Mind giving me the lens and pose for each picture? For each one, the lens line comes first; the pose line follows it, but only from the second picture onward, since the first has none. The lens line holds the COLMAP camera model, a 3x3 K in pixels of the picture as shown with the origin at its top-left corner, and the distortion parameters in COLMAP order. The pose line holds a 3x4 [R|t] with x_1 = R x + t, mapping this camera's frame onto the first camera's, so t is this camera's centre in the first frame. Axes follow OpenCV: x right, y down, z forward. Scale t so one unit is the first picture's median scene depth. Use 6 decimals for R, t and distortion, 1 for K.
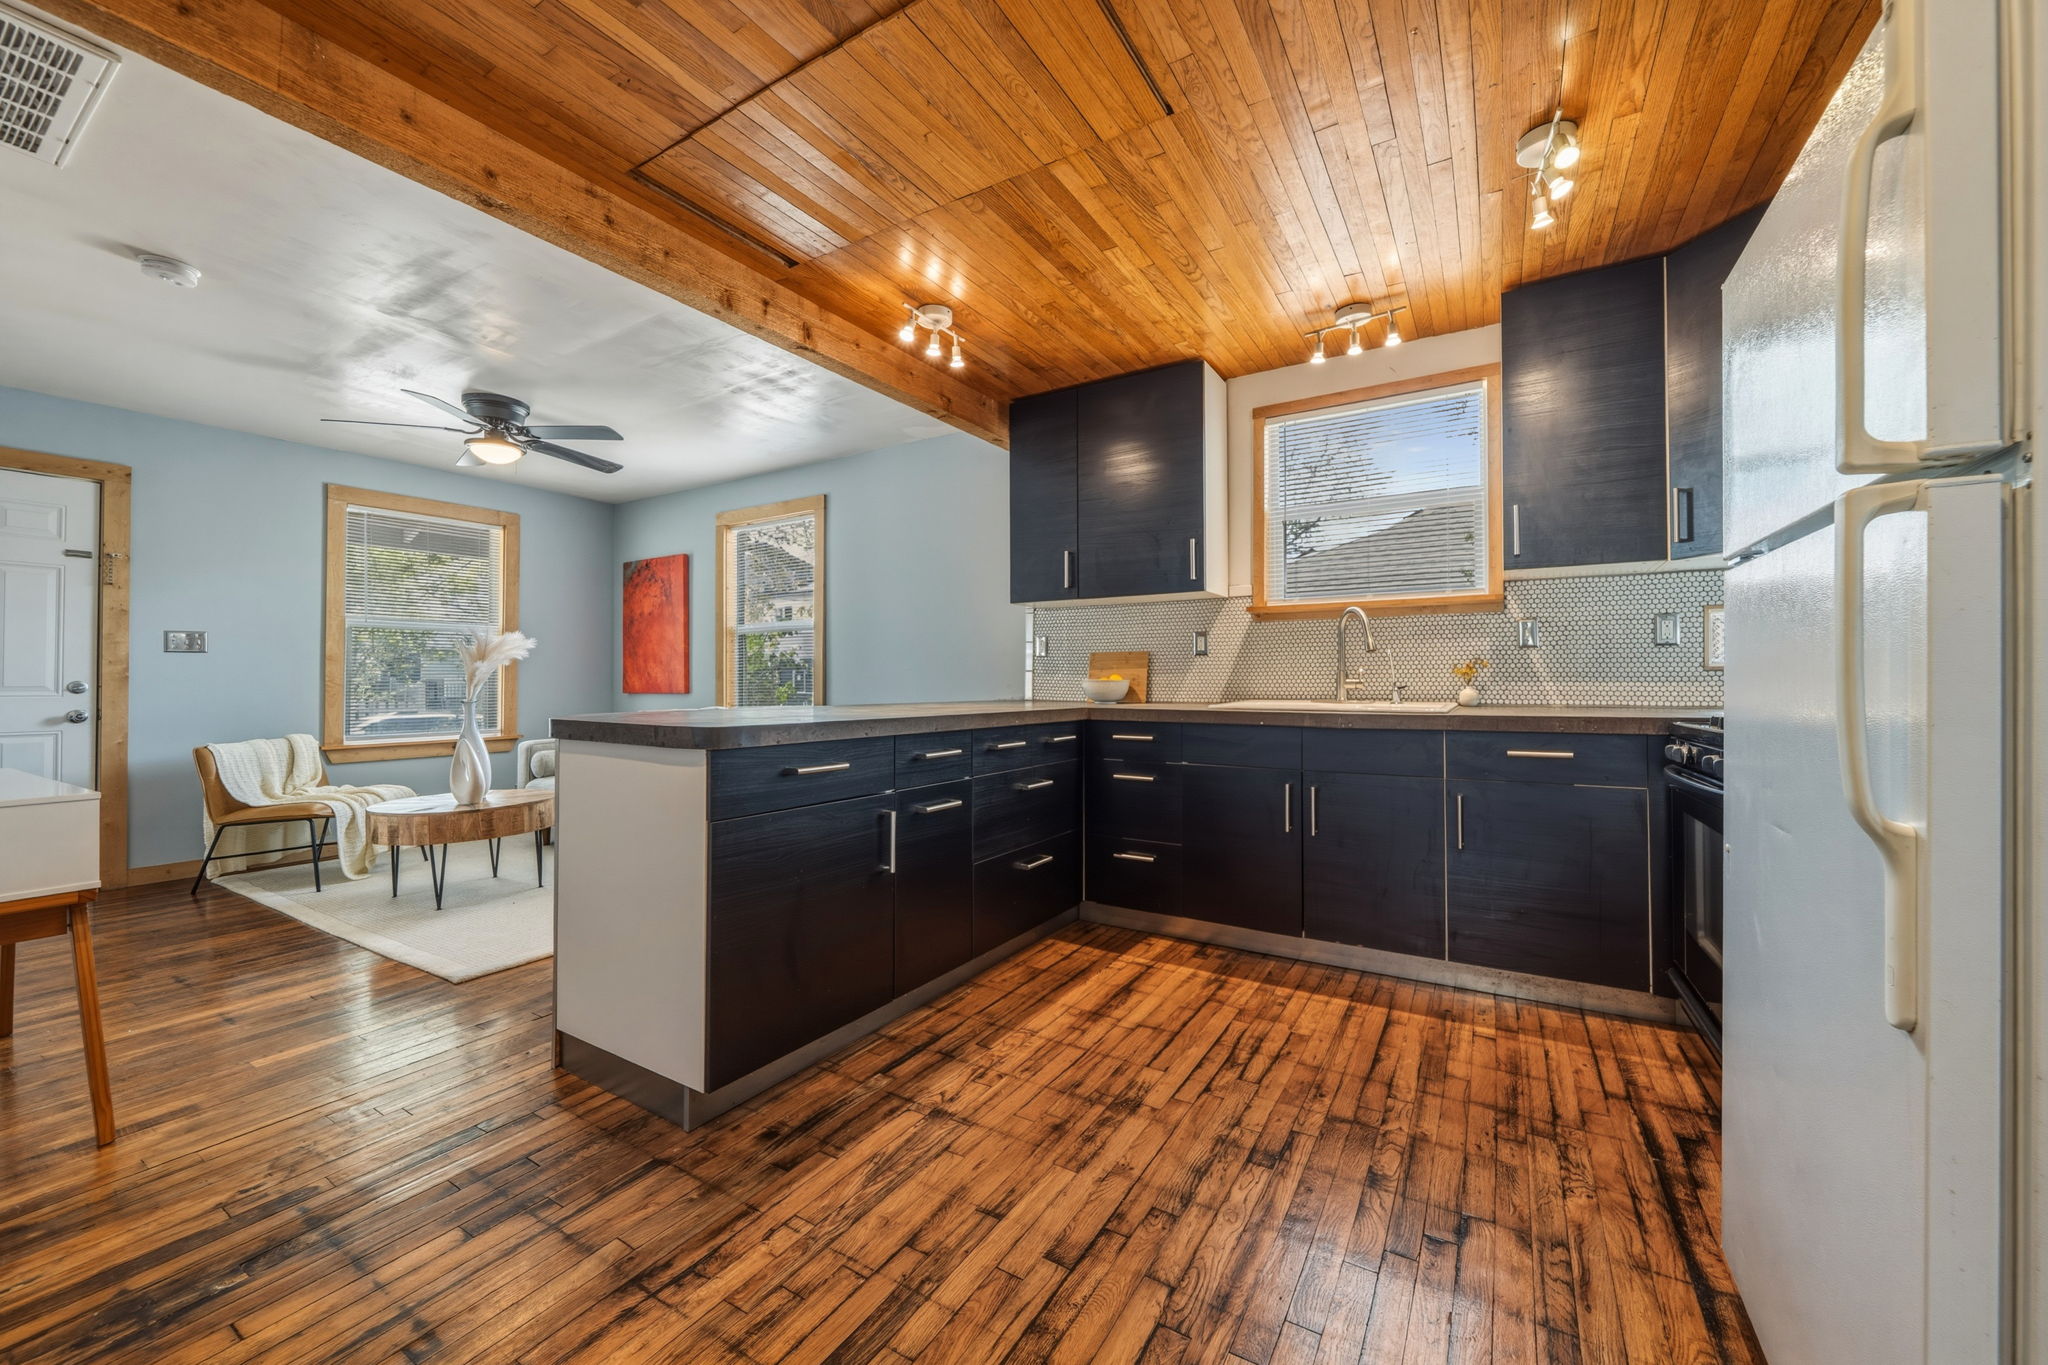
lens RADIAL K [[796.8, 0, 1024.1], [0, 796.8, 669.2], [0, 0, 1]] dist [-0.010224, -0.000350]
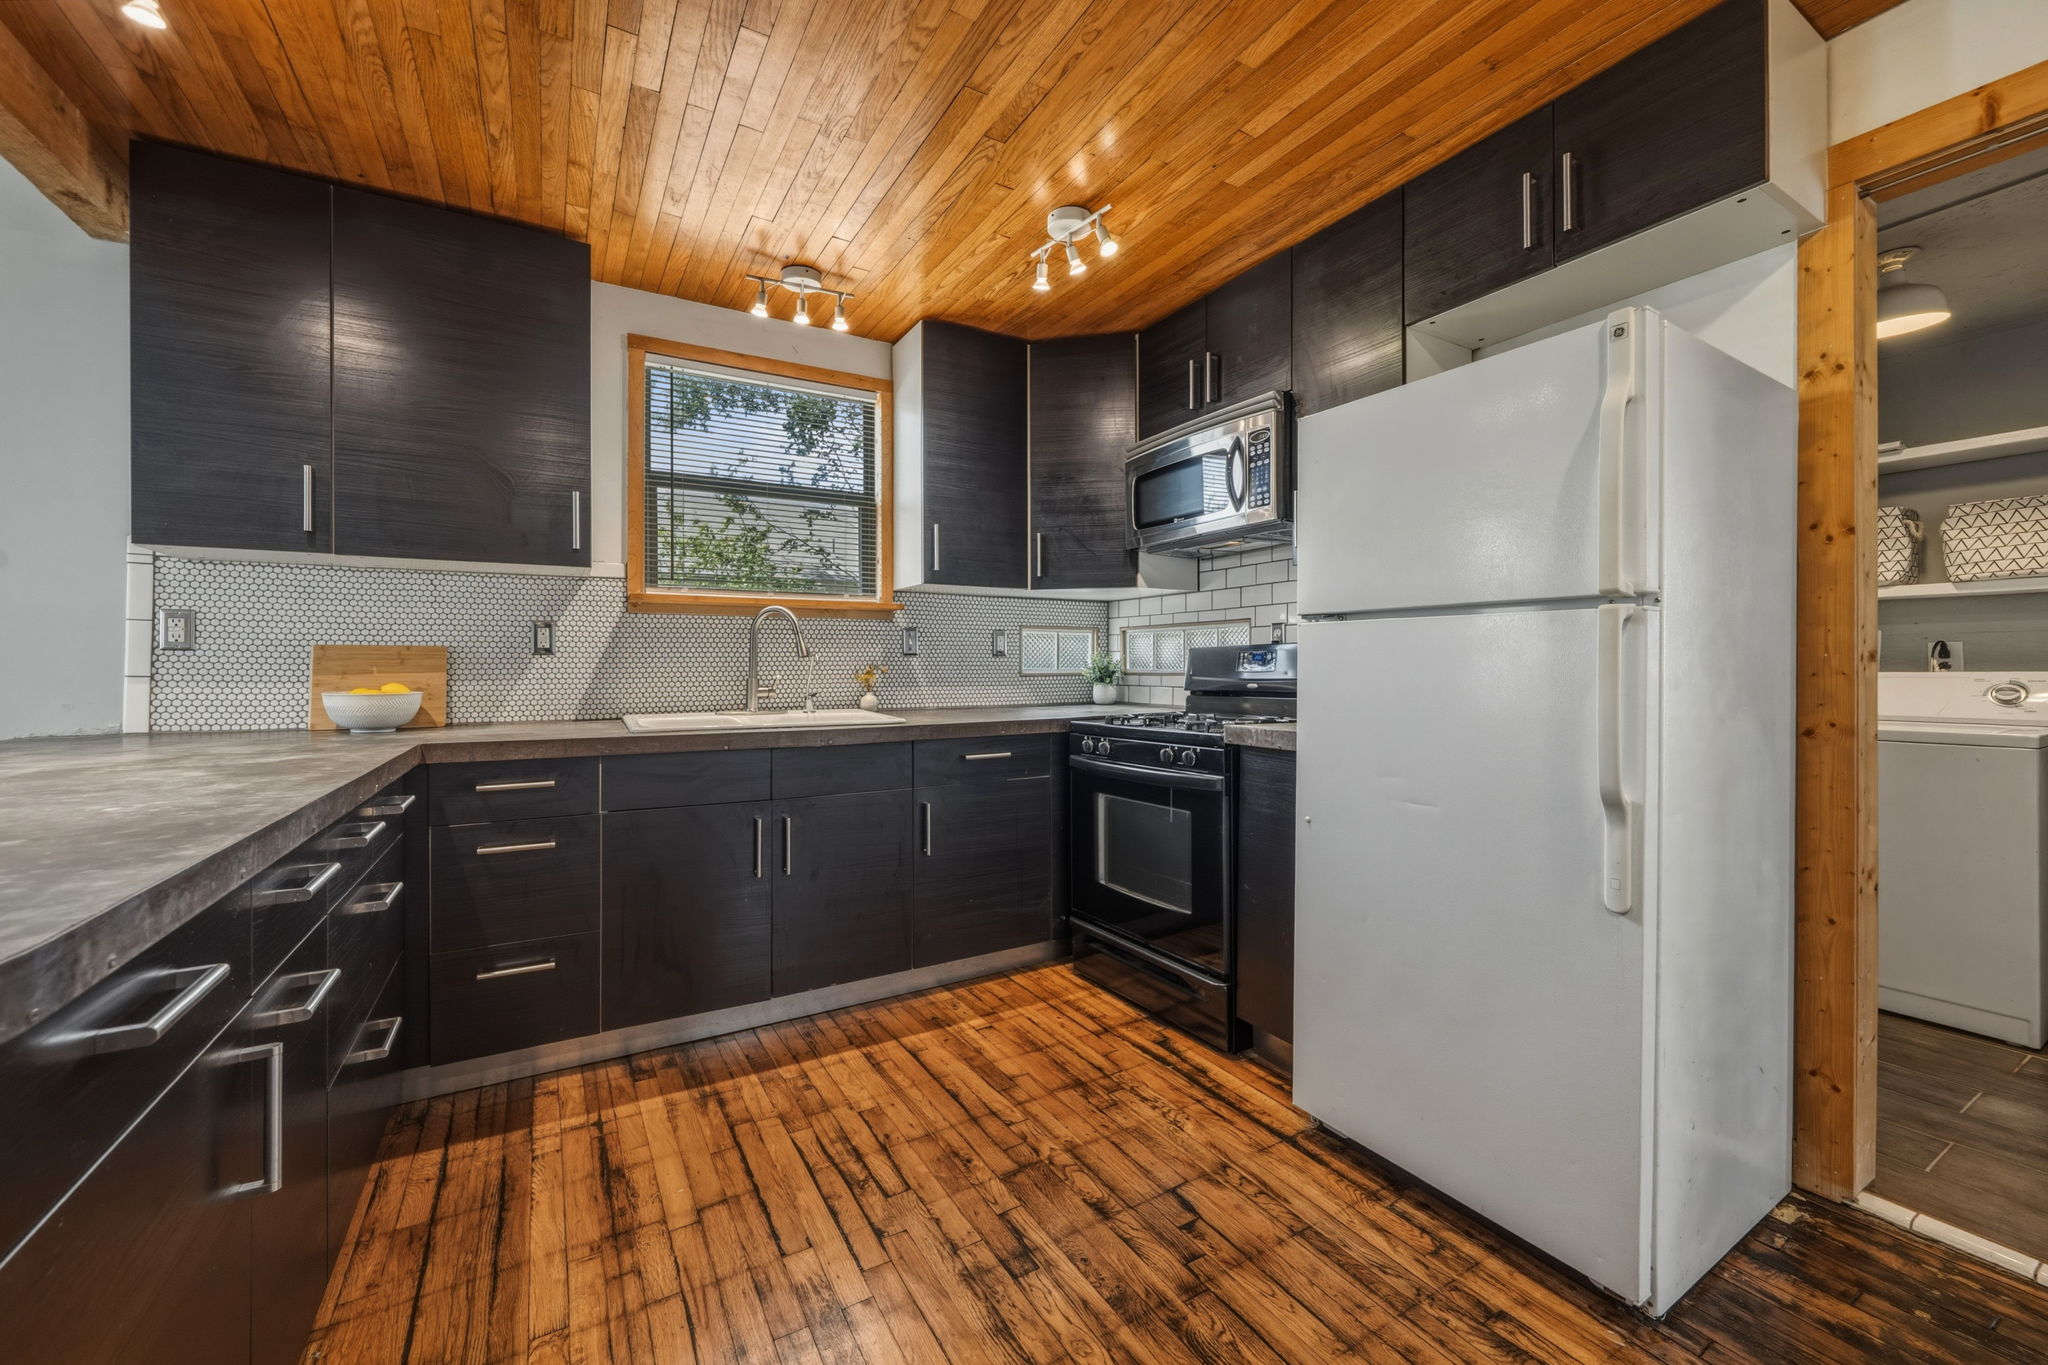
lens RADIAL K [[796.8, 0, 1121.2], [0, 796.8, 671.0], [0, 0, 1]] dist [-0.010224, -0.000350]
pose [[0.436328, 0.002715, 0.899783, -0.225922], [-0.017429, 0.999833, 0.005435, -0.018637], [-0.899619, -0.018054, 0.436303, 0.282991]]
